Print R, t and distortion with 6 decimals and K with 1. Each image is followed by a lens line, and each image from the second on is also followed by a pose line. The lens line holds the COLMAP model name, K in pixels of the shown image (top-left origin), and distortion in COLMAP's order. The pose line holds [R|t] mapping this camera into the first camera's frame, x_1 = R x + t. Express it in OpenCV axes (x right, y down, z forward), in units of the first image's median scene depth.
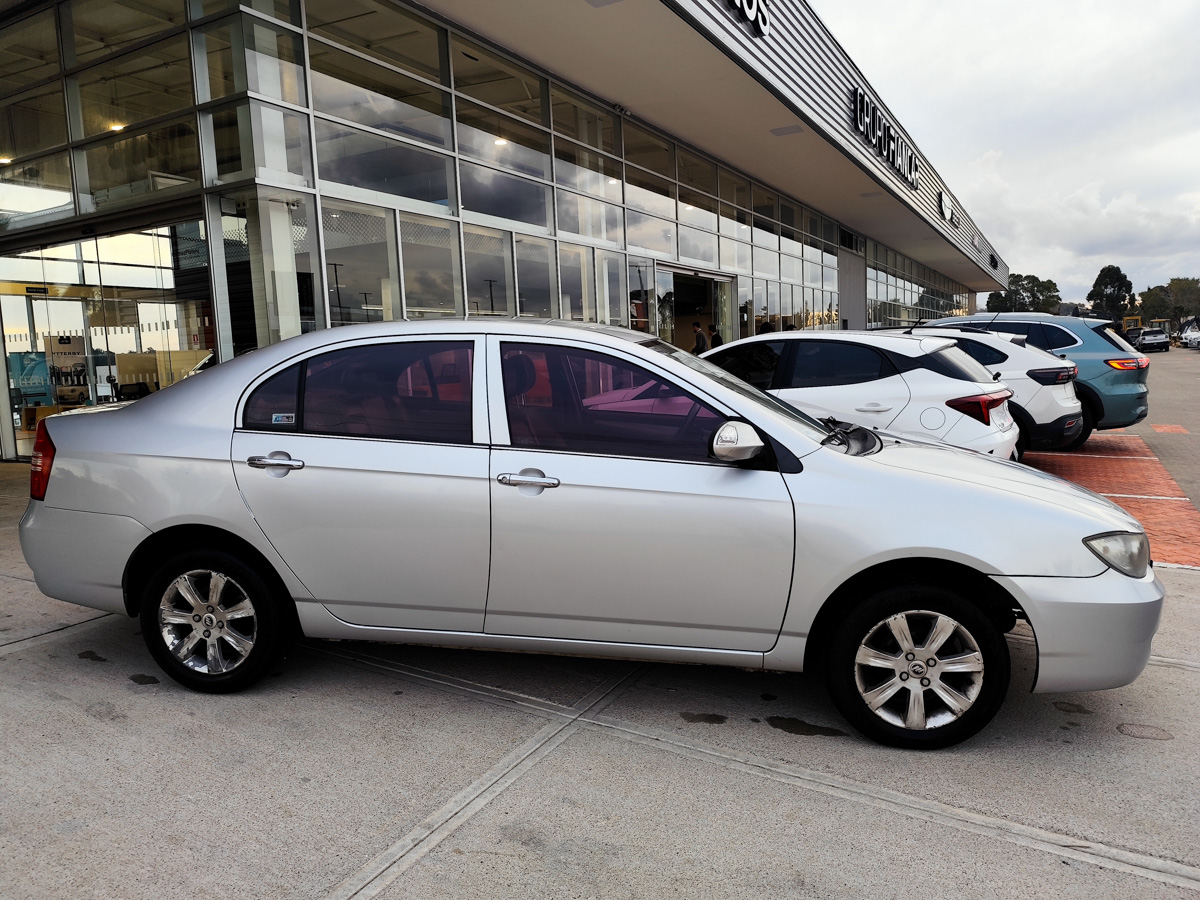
lens RADIAL K [[844.4, 0, 599.9], [0, 844.4, 449.2], [0, 0, 1]] dist [-0.001341, 0.003774]
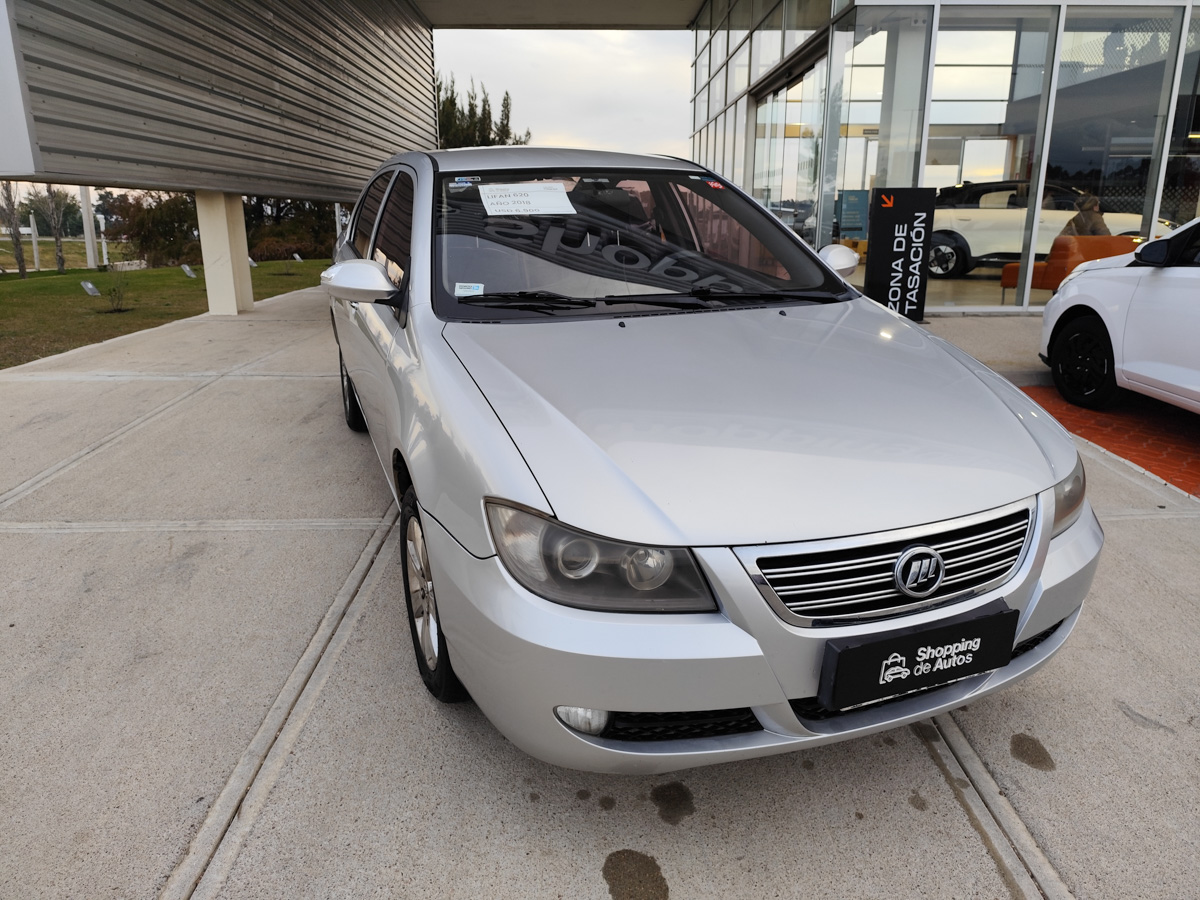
lens RADIAL K [[844.4, 0, 598.8], [0, 844.4, 451.0], [0, 0, 1]] dist [-0.001341, 0.003774]
pose [[0.485350, 0.271394, -0.831132, 1.217597], [-0.117490, 0.962227, 0.245592, -0.096811], [0.866390, -0.021549, 0.498903, 0.829354]]
